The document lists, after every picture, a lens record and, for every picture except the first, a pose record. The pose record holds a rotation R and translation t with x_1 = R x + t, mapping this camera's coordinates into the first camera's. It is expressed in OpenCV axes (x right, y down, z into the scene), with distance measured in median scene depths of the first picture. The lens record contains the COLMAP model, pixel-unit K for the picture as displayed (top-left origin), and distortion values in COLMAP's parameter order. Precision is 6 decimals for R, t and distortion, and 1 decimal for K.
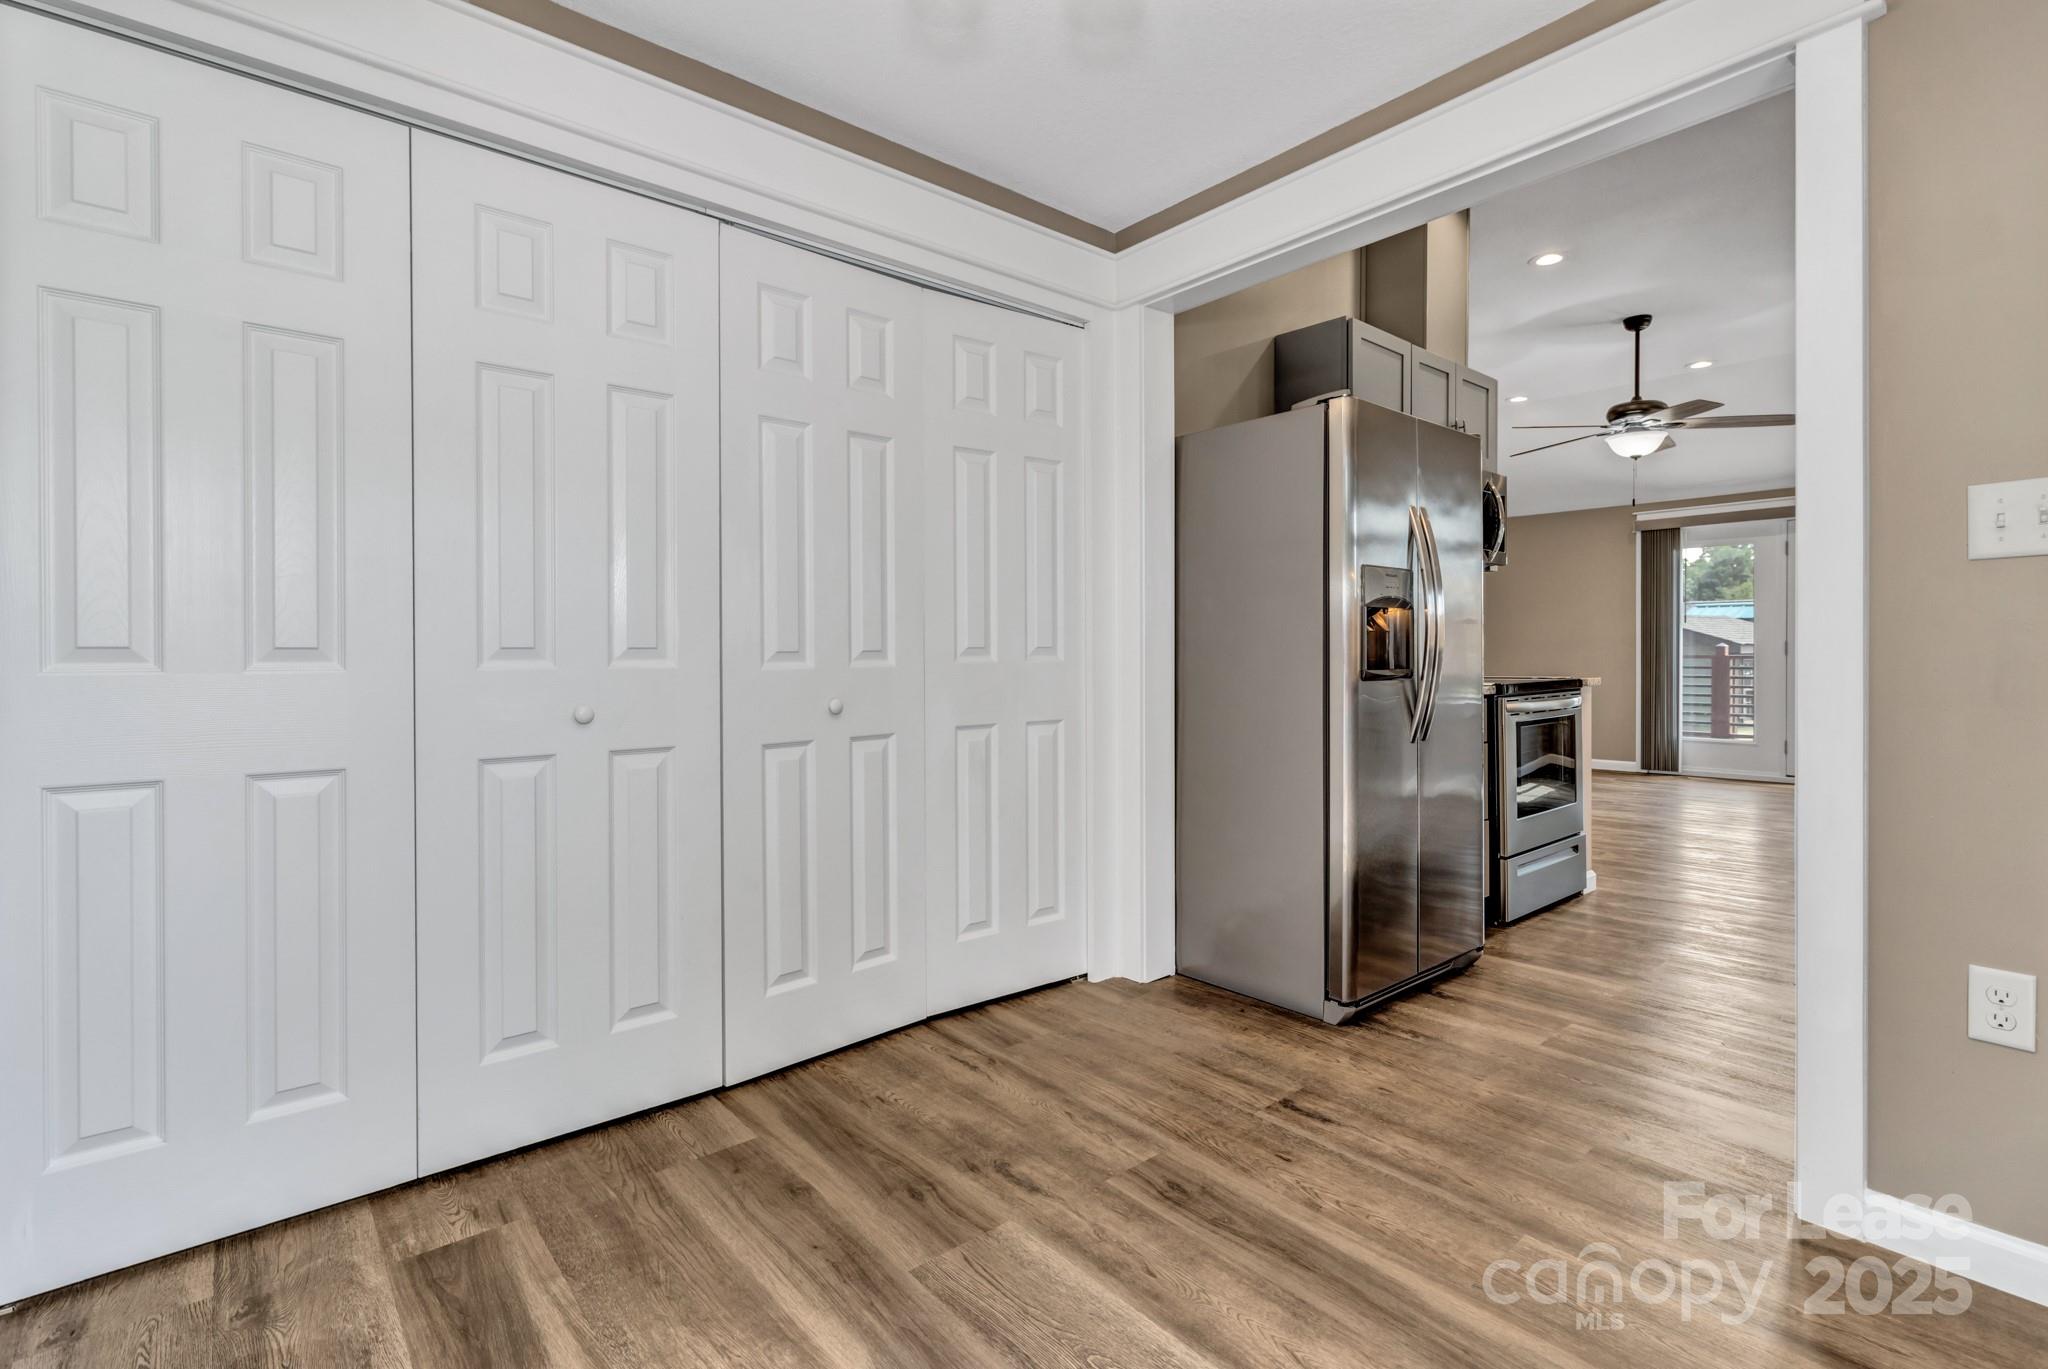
lens RADIAL K [[952.4, 0, 1016.1], [0, 952.4, 664.9], [0, 0, 1]] dist [0.001454, 0.000513]
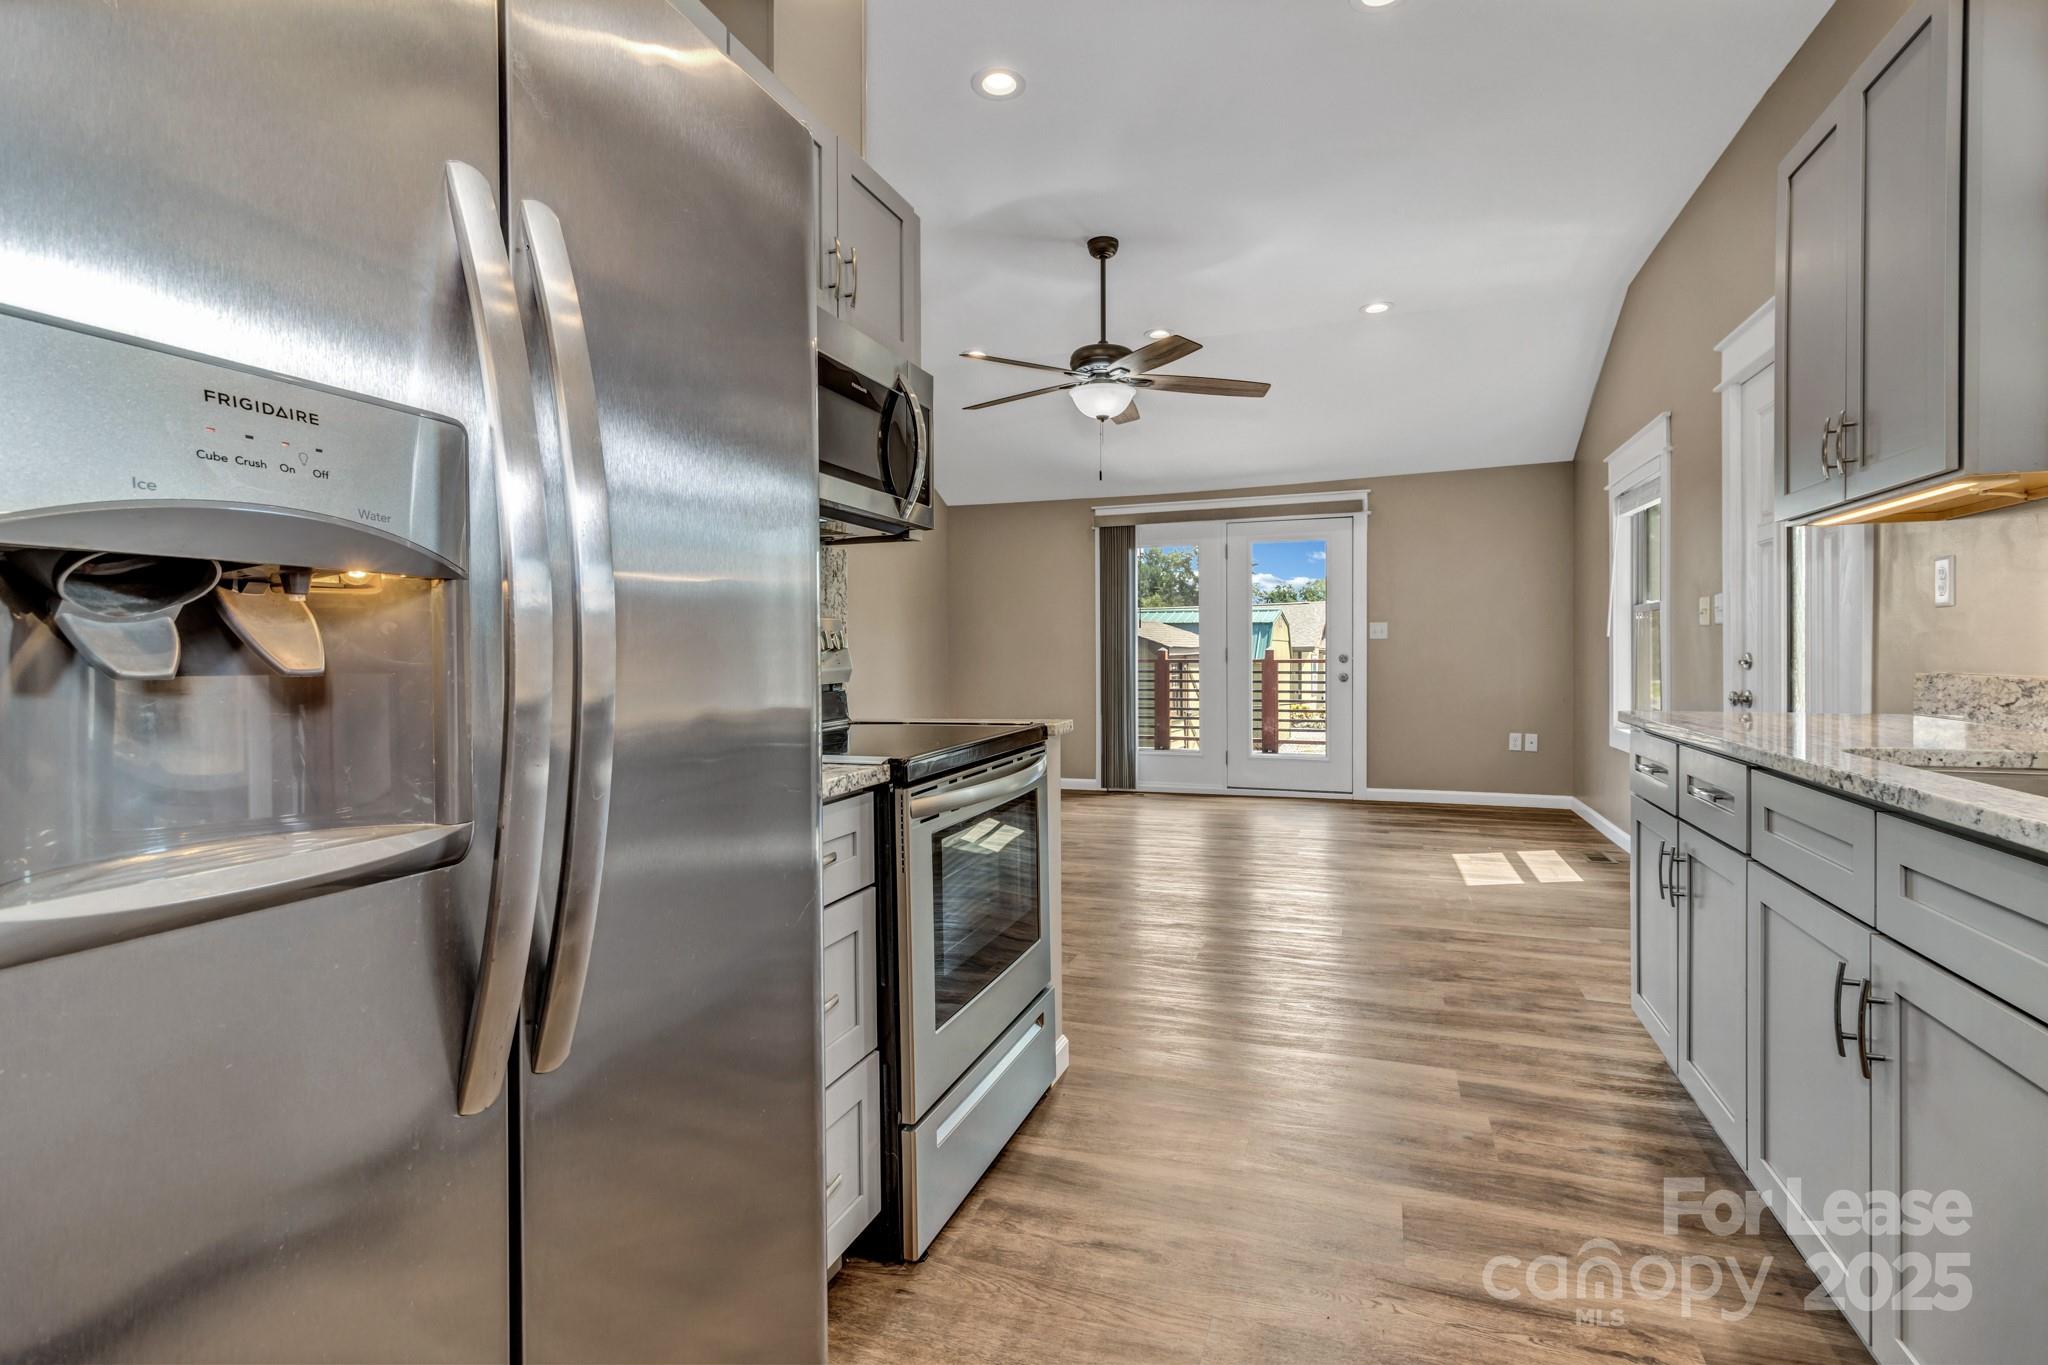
lens RADIAL K [[952.4, 0, 1031.8], [0, 952.4, 664.2], [0, 0, 1]] dist [0.001454, 0.000513]
pose [[0.866327, -0.007837, 0.499415, 0.212659], [0.007462, 0.999968, 0.002748, -0.018086], [-0.499421, 0.001345, 0.866358, 0.359771]]
